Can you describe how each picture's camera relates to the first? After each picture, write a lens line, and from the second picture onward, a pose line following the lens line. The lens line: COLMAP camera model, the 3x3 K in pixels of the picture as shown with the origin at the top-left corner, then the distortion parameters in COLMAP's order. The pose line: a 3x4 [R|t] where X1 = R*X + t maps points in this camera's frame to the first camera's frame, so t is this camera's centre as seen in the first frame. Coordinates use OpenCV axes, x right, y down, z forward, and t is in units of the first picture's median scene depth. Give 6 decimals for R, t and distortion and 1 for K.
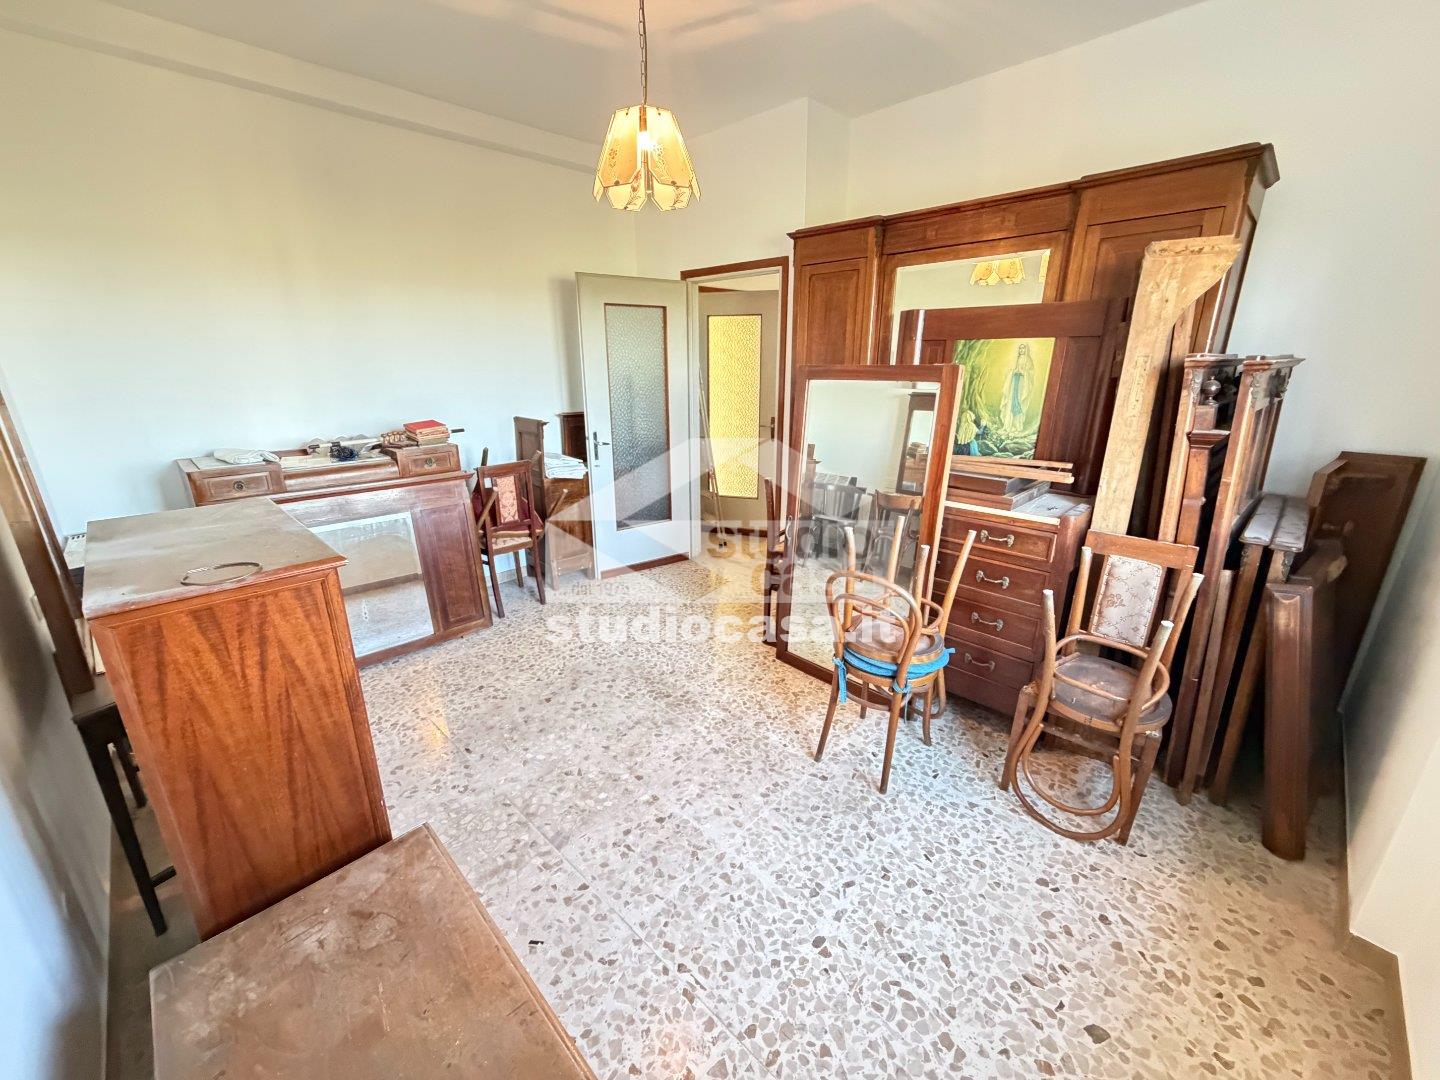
lens RADIAL K [[573.0, 0, 713.2], [0, 573.0, 539.8], [0, 0, 1]] dist [-0.000558, 0.000587]
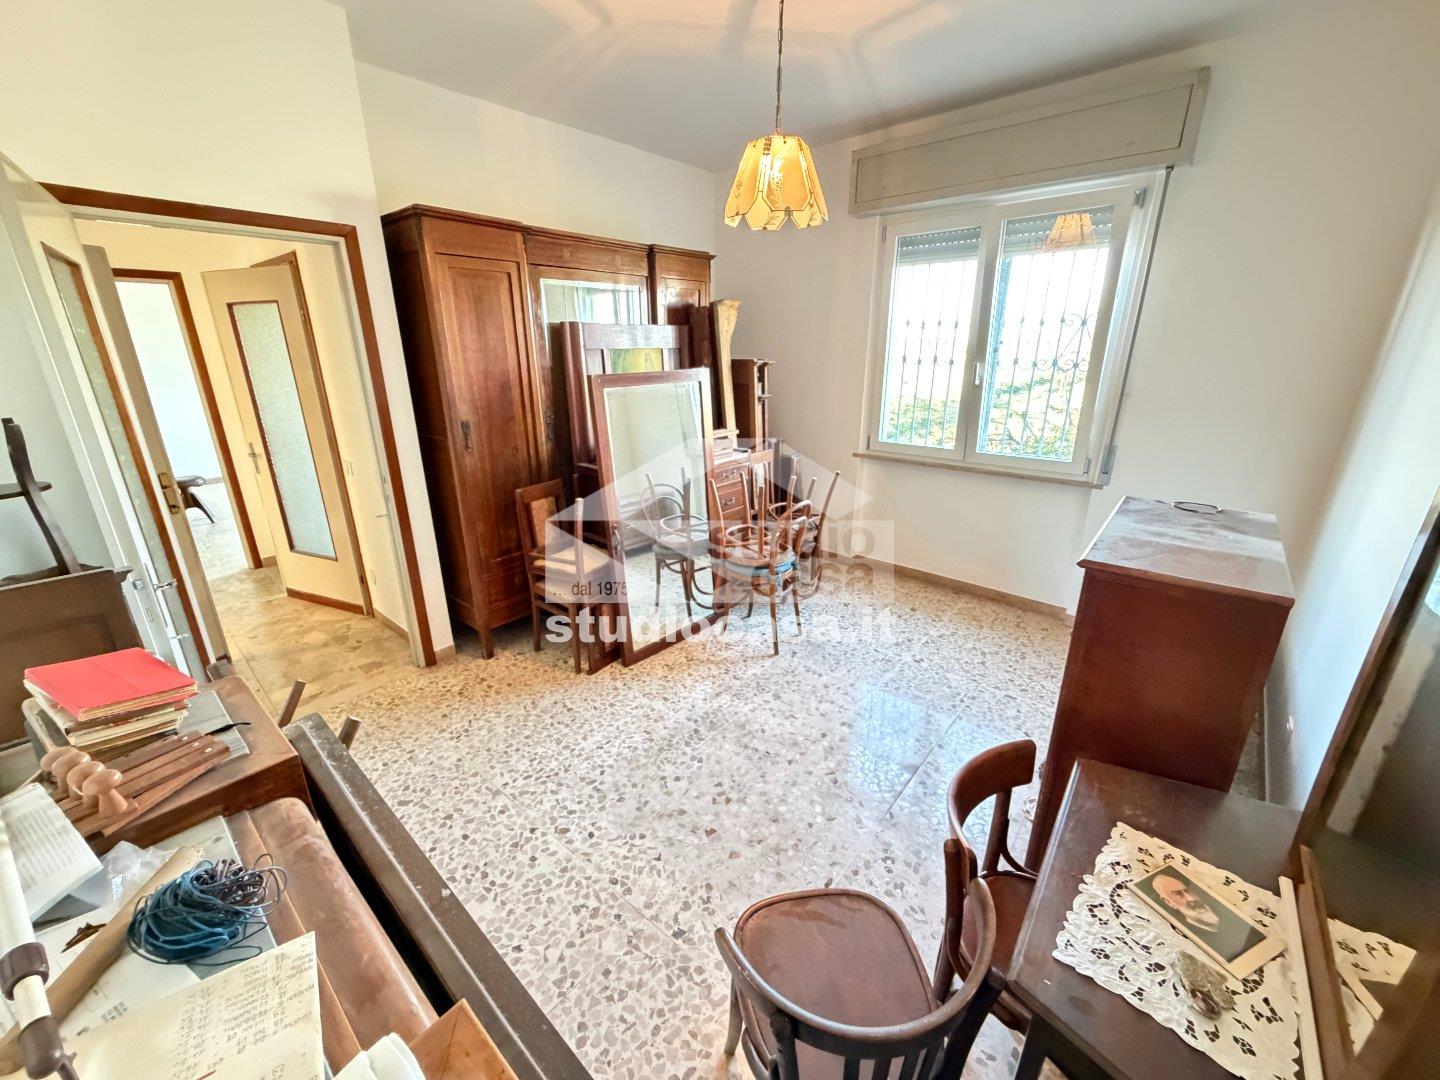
lens RADIAL K [[573.0, 0, 713.2], [0, 573.0, 539.8], [0, 0, 1]] dist [-0.000558, 0.000587]
pose [[-0.063687, -0.317949, 0.945966, -1.038191], [0.303635, 0.896779, 0.321859, -0.360347], [-0.950657, 0.307727, 0.039427, 1.006892]]
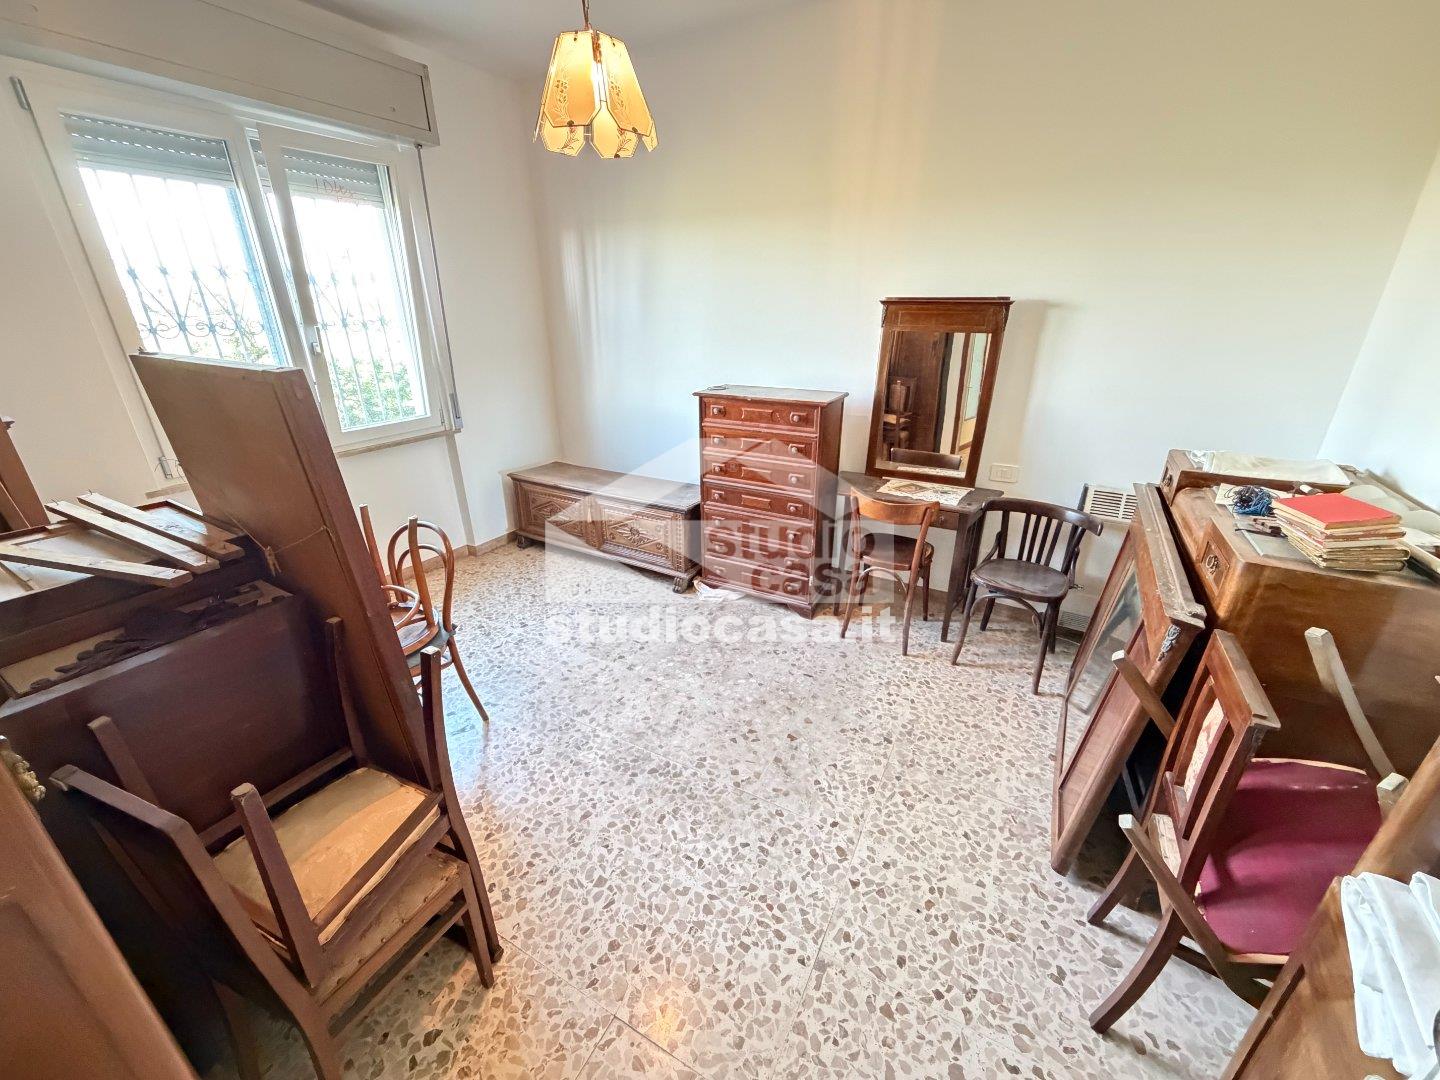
lens RADIAL K [[573.0, 0, 713.2], [0, 573.0, 539.8], [0, 0, 1]] dist [-0.000558, 0.000587]
pose [[-0.966713, 0.109132, -0.231422, -0.013942], [-0.064227, 0.772013, 0.632354, -0.561601], [0.247671, 0.626168, -0.739306, 1.676221]]
